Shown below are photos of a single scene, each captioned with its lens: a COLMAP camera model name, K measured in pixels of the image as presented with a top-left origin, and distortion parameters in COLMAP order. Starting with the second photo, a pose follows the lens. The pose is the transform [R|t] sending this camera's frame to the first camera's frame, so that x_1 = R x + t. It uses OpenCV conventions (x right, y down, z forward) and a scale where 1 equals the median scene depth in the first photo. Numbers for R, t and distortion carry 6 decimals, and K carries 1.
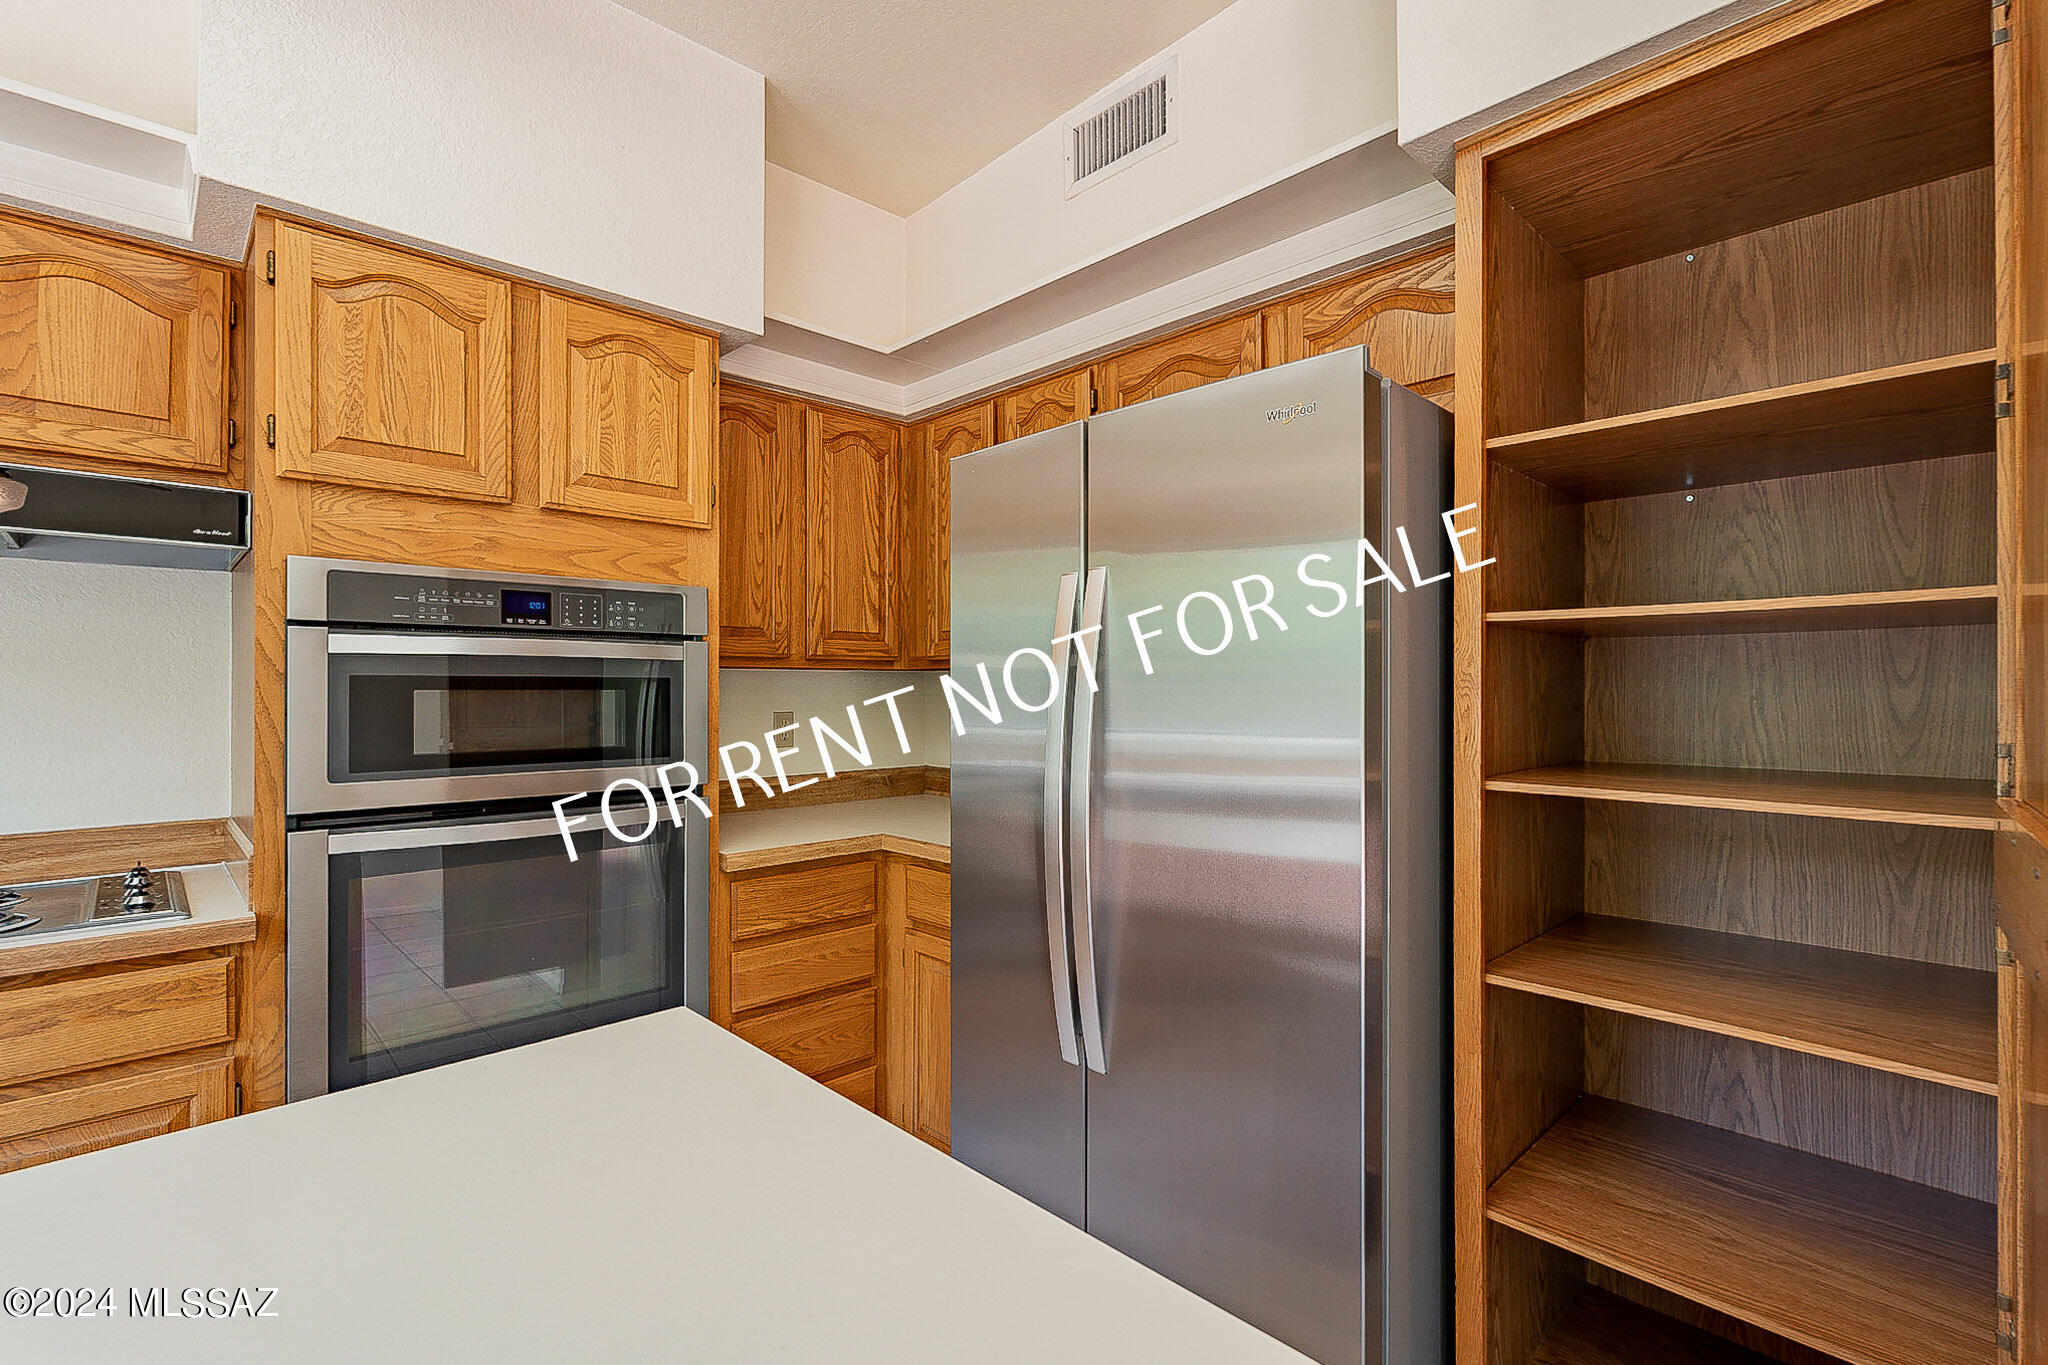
lens RADIAL K [[928.9, 0, 1021.3], [0, 928.9, 685.6], [0, 0, 1]] dist [-0.005698, -0.000474]
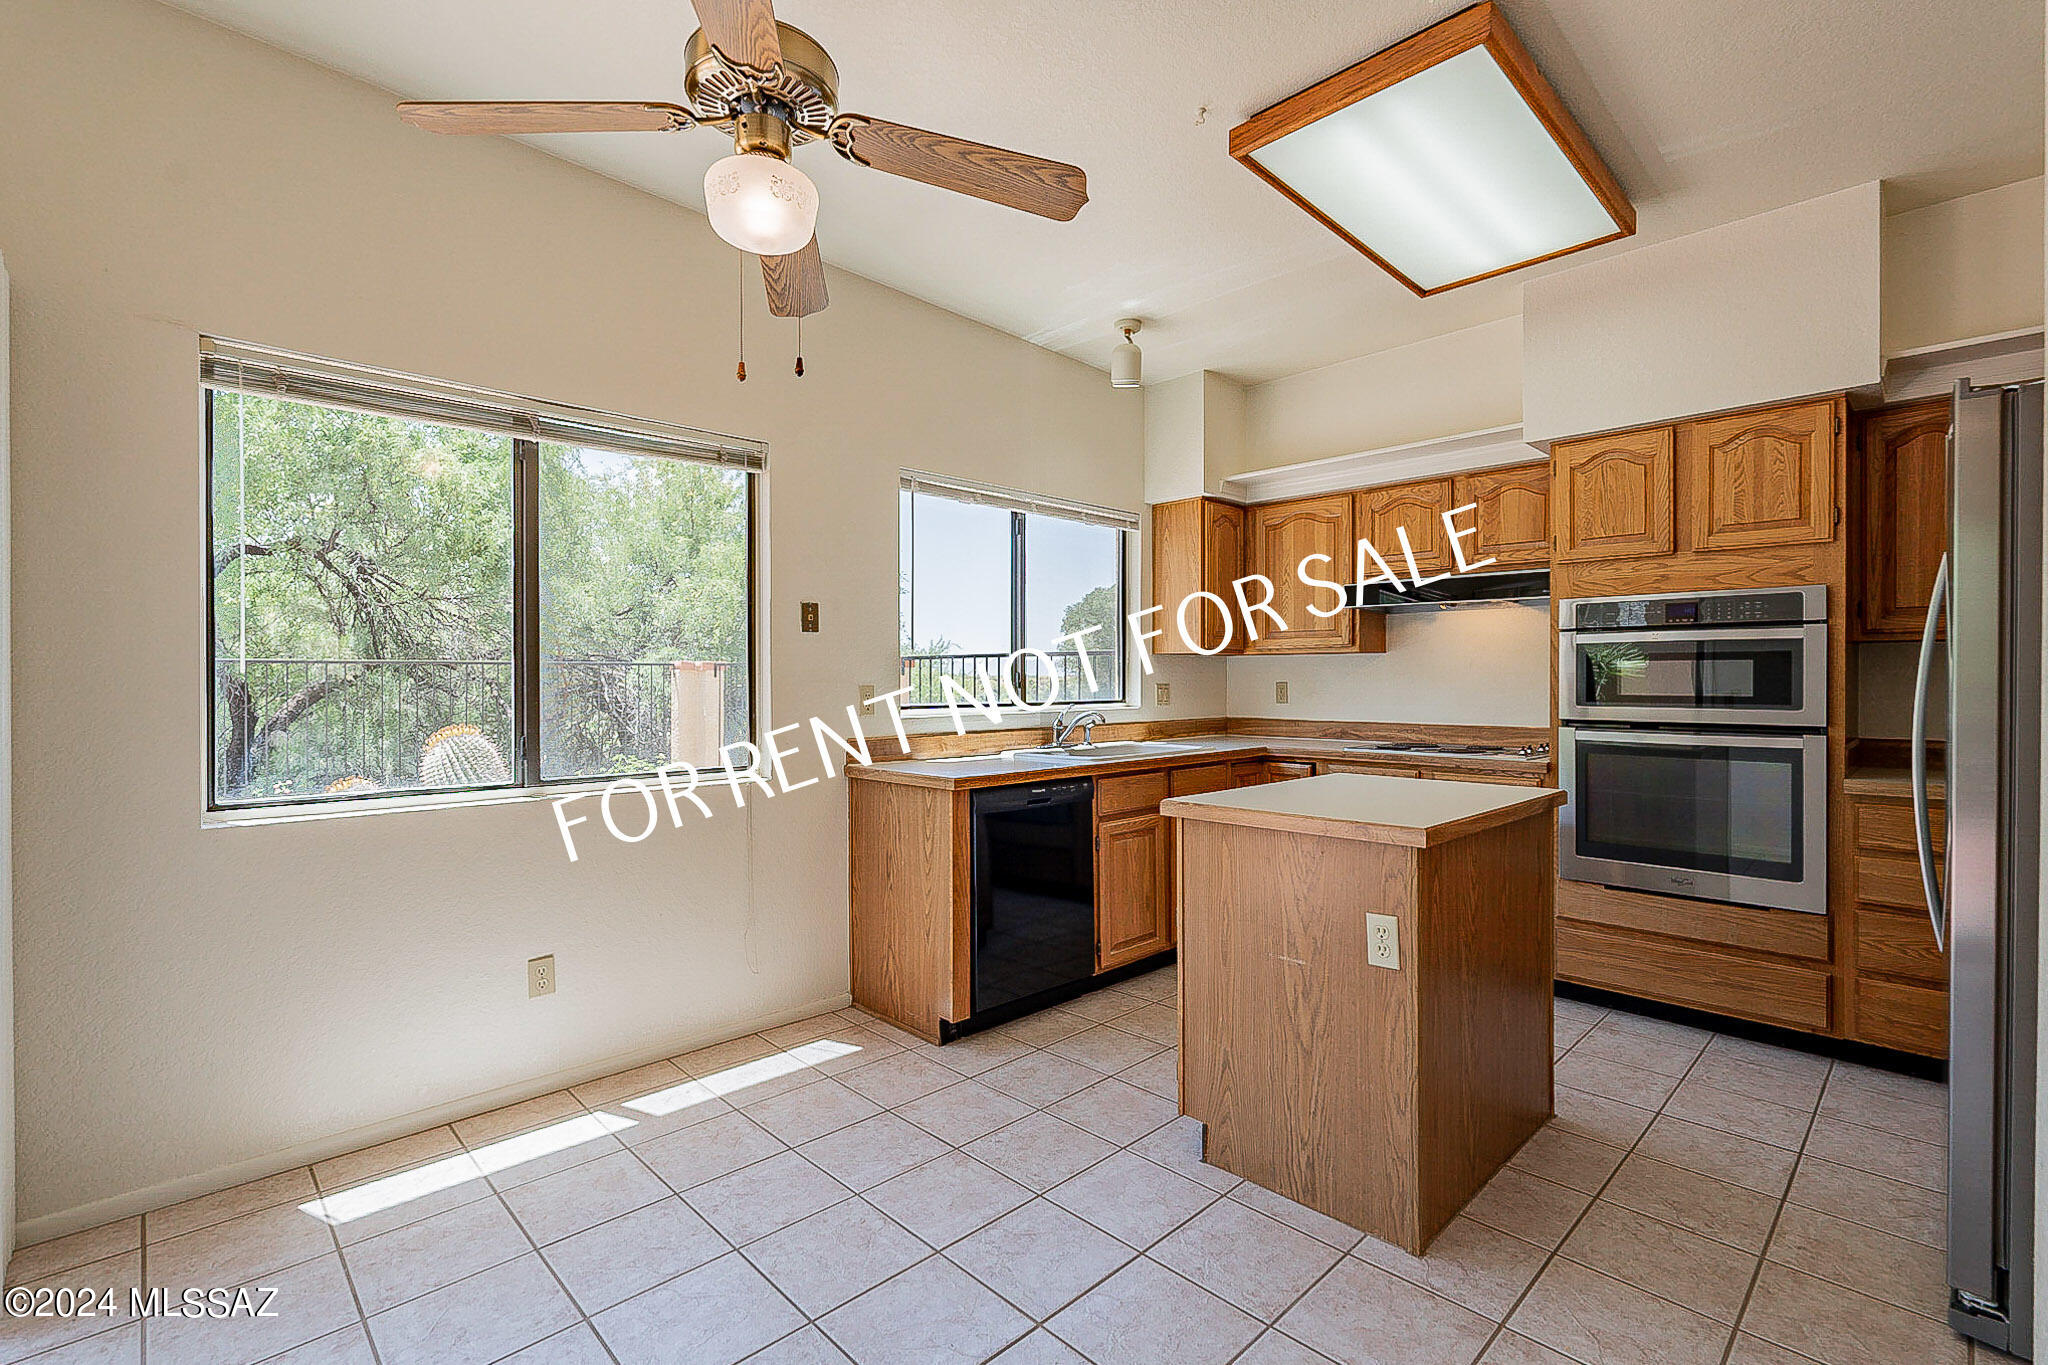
lens RADIAL K [[909.9, 0, 1021.3], [0, 909.9, 679.8], [0, 0, 1]] dist [-0.009889, 0.003281]
pose [[-0.004595, 0.002136, -0.999987, 1.117857], [0.003422, 0.999992, 0.002120, 0.032352], [0.999984, -0.003412, -0.004602, -0.214301]]
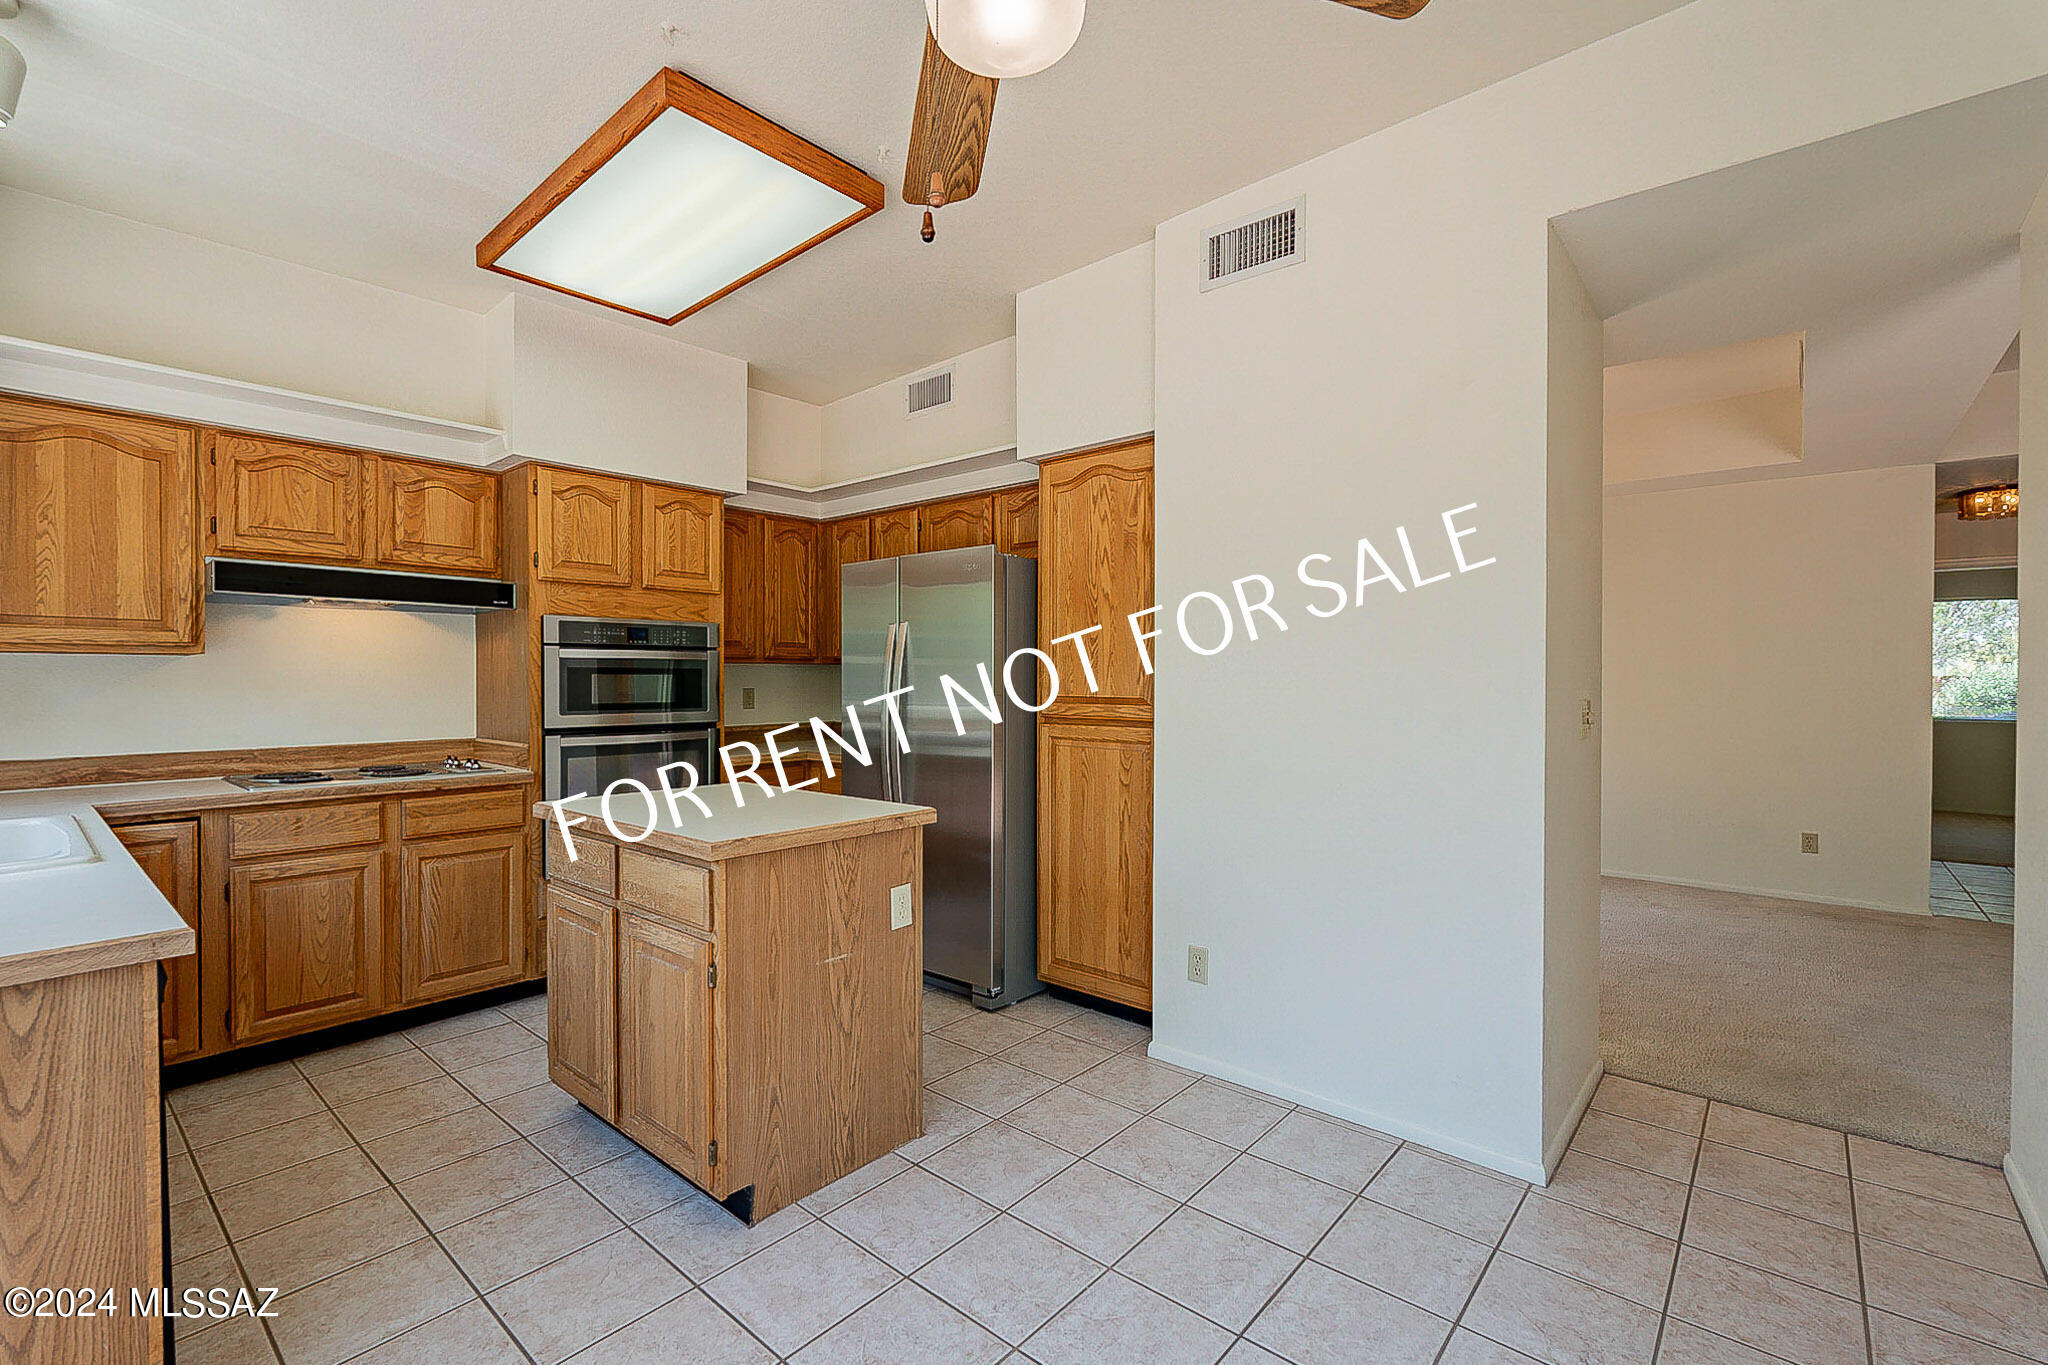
lens RADIAL K [[909.9, 0, 1018.8], [0, 909.9, 680.1], [0, 0, 1]] dist [-0.009889, 0.003281]
pose [[0.996142, 0.001352, 0.087749, 0.144450], [-0.001829, 0.999984, 0.005360, 0.005201], [-0.087740, -0.005500, 0.996128, -1.098461]]
